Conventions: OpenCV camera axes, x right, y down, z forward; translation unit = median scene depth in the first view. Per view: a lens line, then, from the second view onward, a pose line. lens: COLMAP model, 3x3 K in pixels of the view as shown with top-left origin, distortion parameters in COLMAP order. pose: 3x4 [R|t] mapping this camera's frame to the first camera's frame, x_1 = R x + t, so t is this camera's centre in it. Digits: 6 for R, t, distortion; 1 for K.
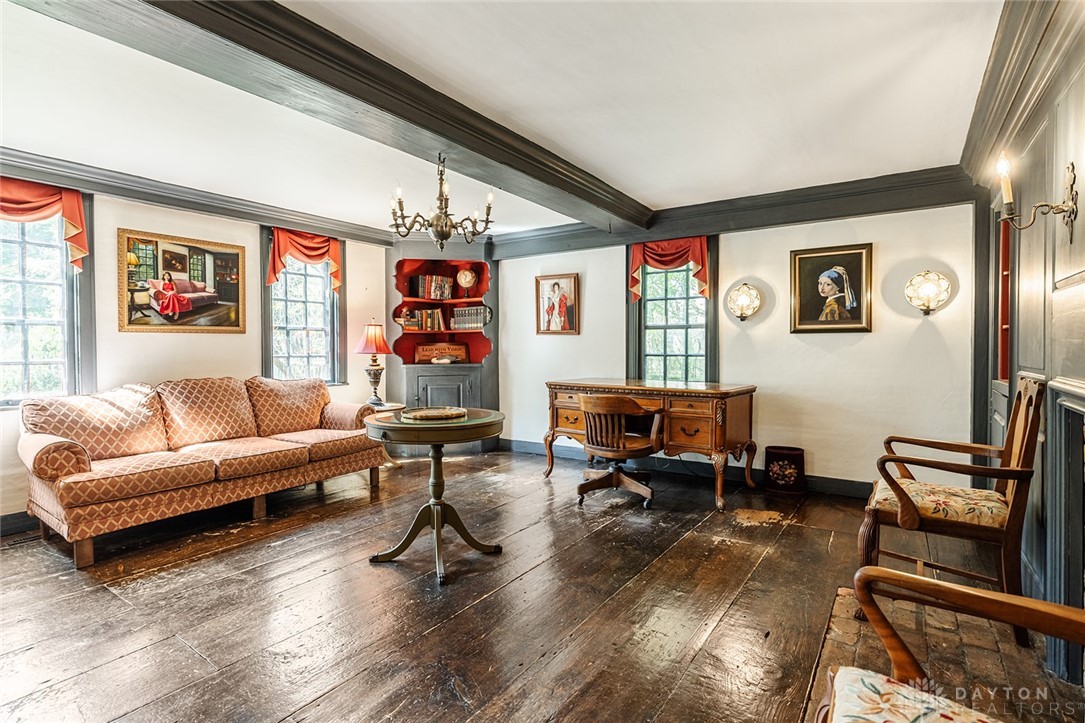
lens RADIAL K [[552.3, 0, 544.7], [0, 552.3, 352.0], [0, 0, 1]] dist [-0.003148, -0.001080]
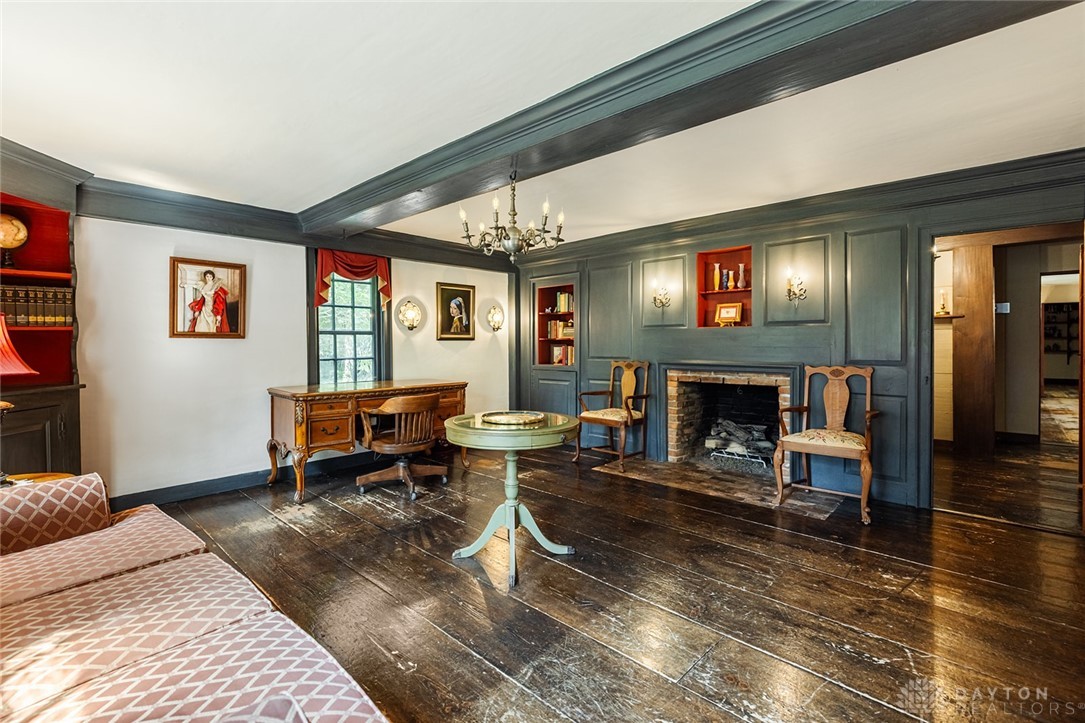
lens RADIAL K [[476.1, 0, 561.9], [0, 476.1, 328.5], [0, 0, 1]] dist [0.000741, -0.000624]
pose [[0.136488, 0.036219, 0.989979, -0.724485], [0.019740, 0.999034, -0.039272, -0.010572], [-0.990445, 0.024902, 0.135641, 0.527448]]
